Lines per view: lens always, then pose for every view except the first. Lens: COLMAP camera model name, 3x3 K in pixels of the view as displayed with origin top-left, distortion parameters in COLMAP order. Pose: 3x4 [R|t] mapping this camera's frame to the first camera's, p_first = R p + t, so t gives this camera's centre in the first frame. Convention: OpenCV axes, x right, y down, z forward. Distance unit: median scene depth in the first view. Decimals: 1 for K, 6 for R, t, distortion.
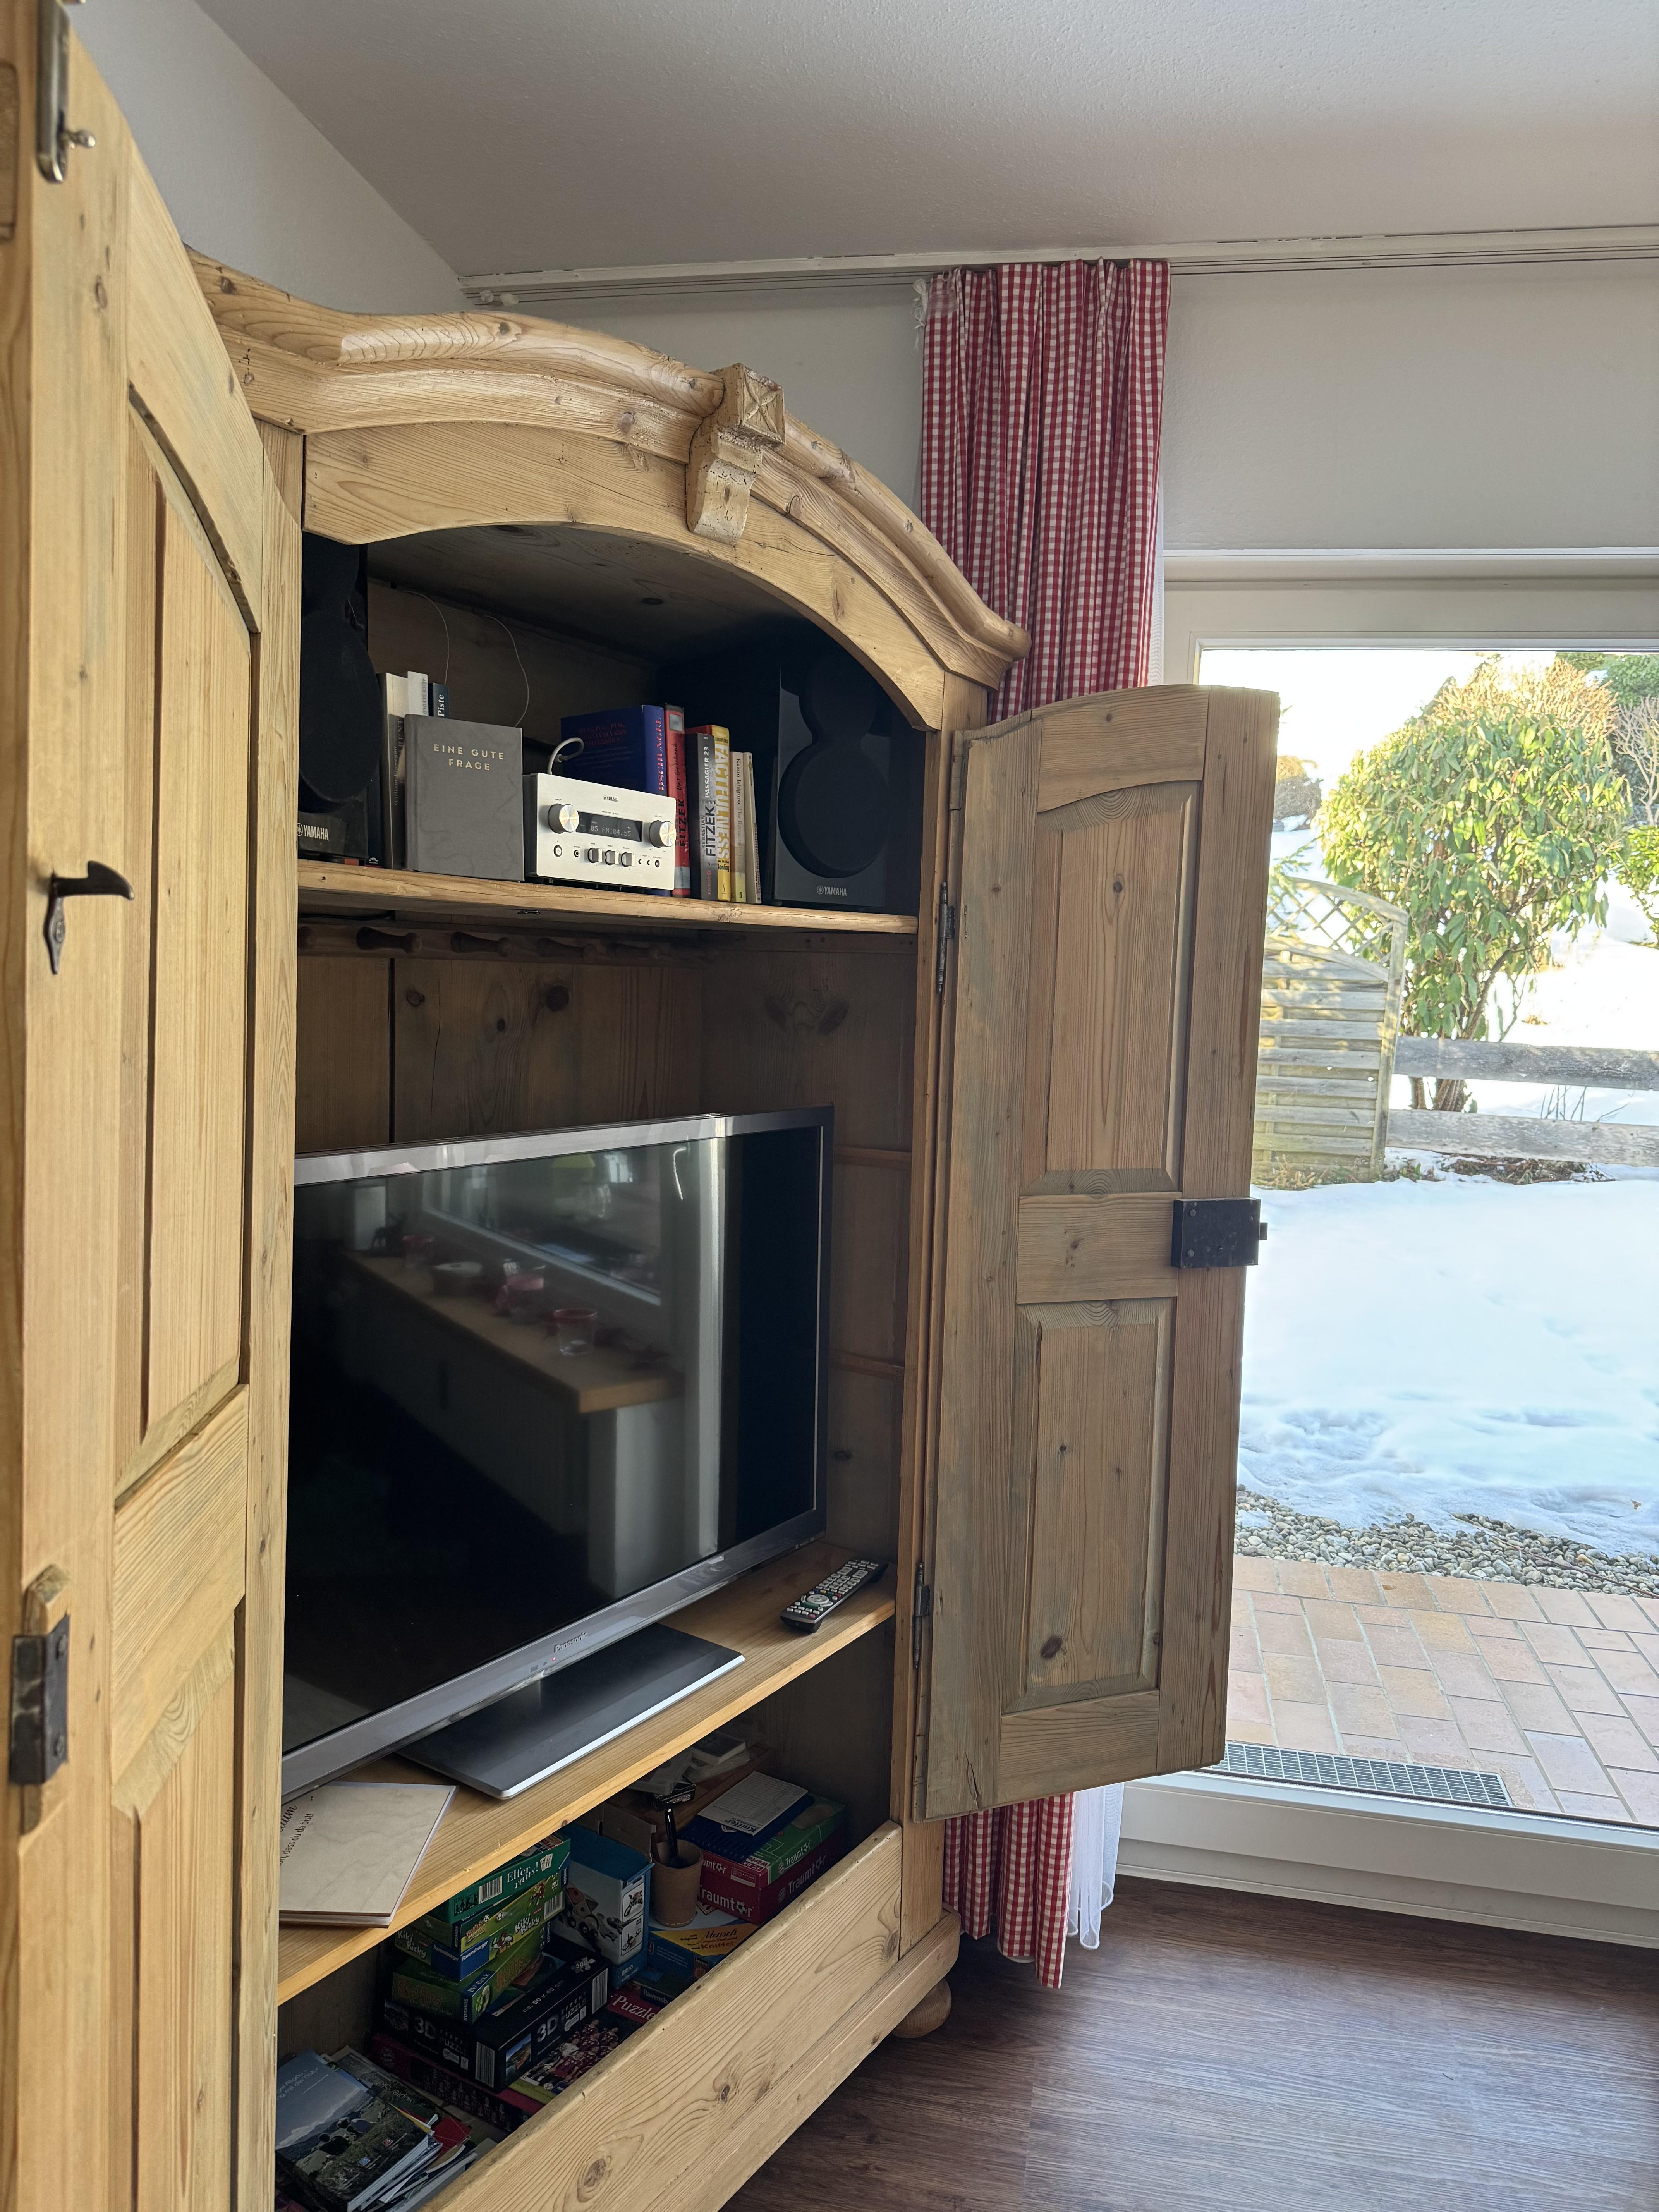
lens RADIAL K [[1560.5, 0, 829.5], [0, 1560.5, 1106.0], [0, 0, 1]] dist [-0.003831, 0.001680]
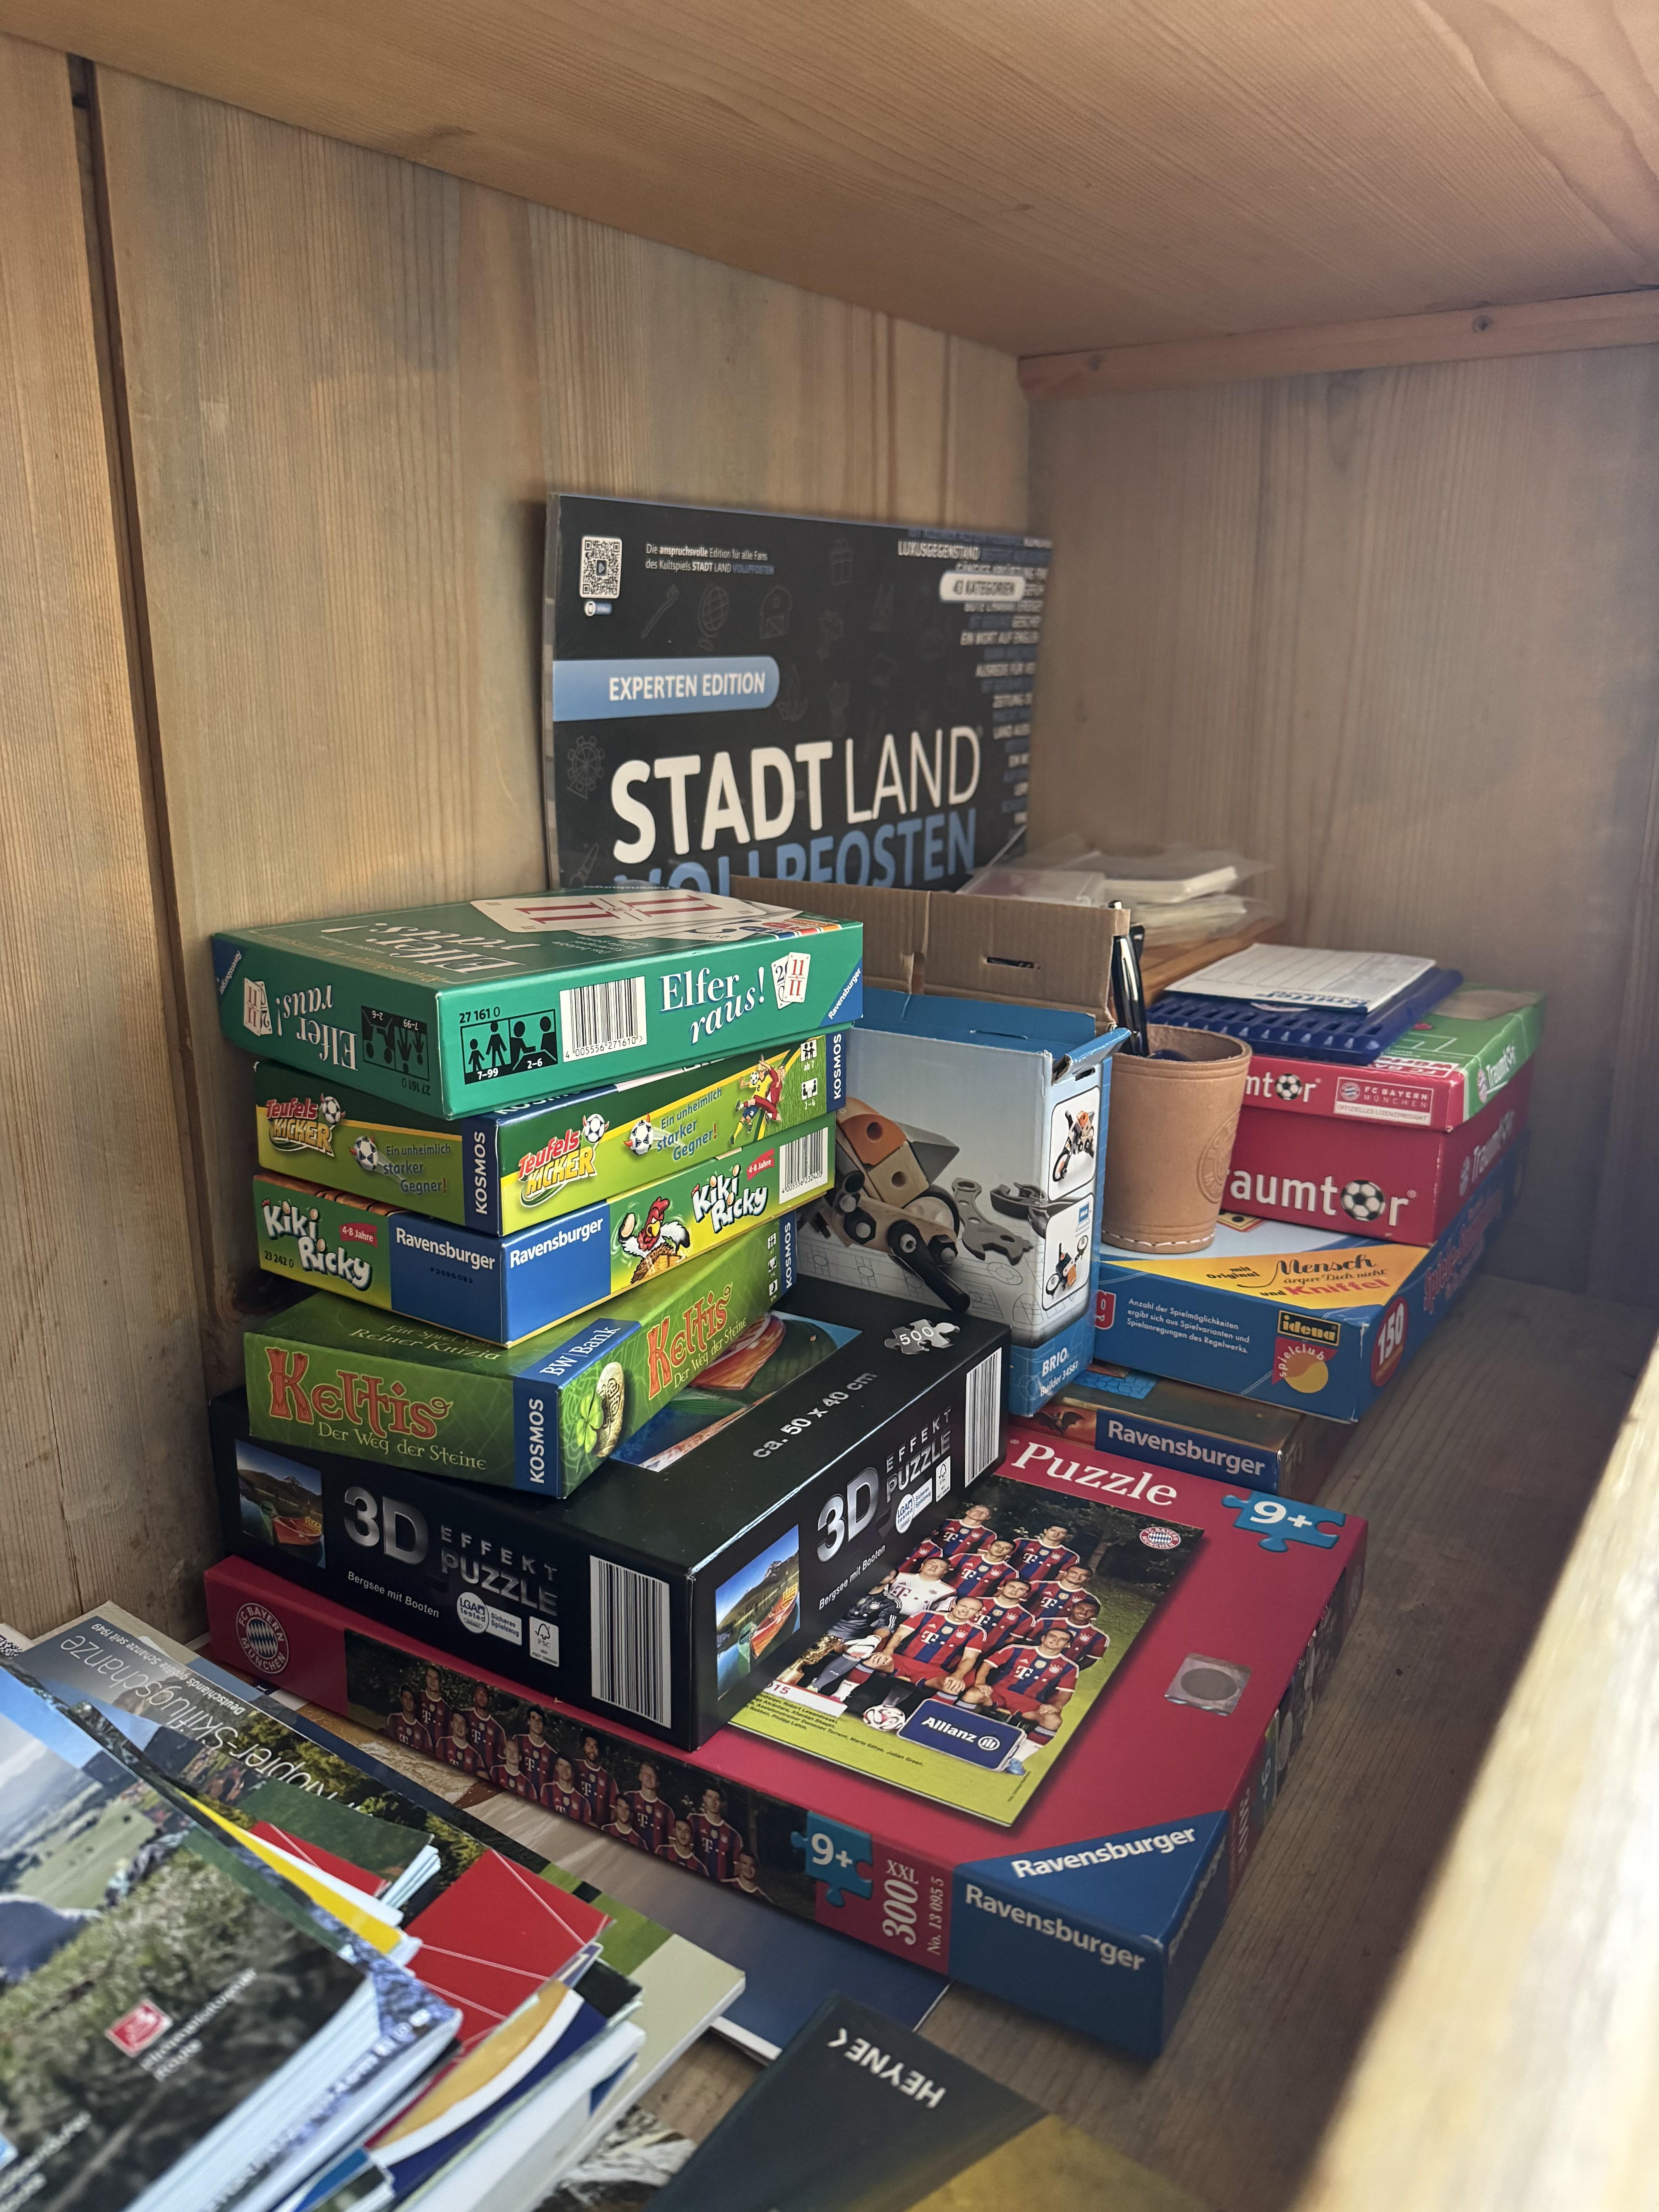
lens RADIAL K [[1575.9, 0, 829.5], [0, 1575.9, 1106.0], [0, 0, 1]] dist [0.115111, -0.164821]
pose [[0.999549, -0.027381, -0.012325, -0.177476], [0.029251, 0.980634, 0.193651, 0.467440], [0.006784, -0.193924, 0.980993, 0.742698]]
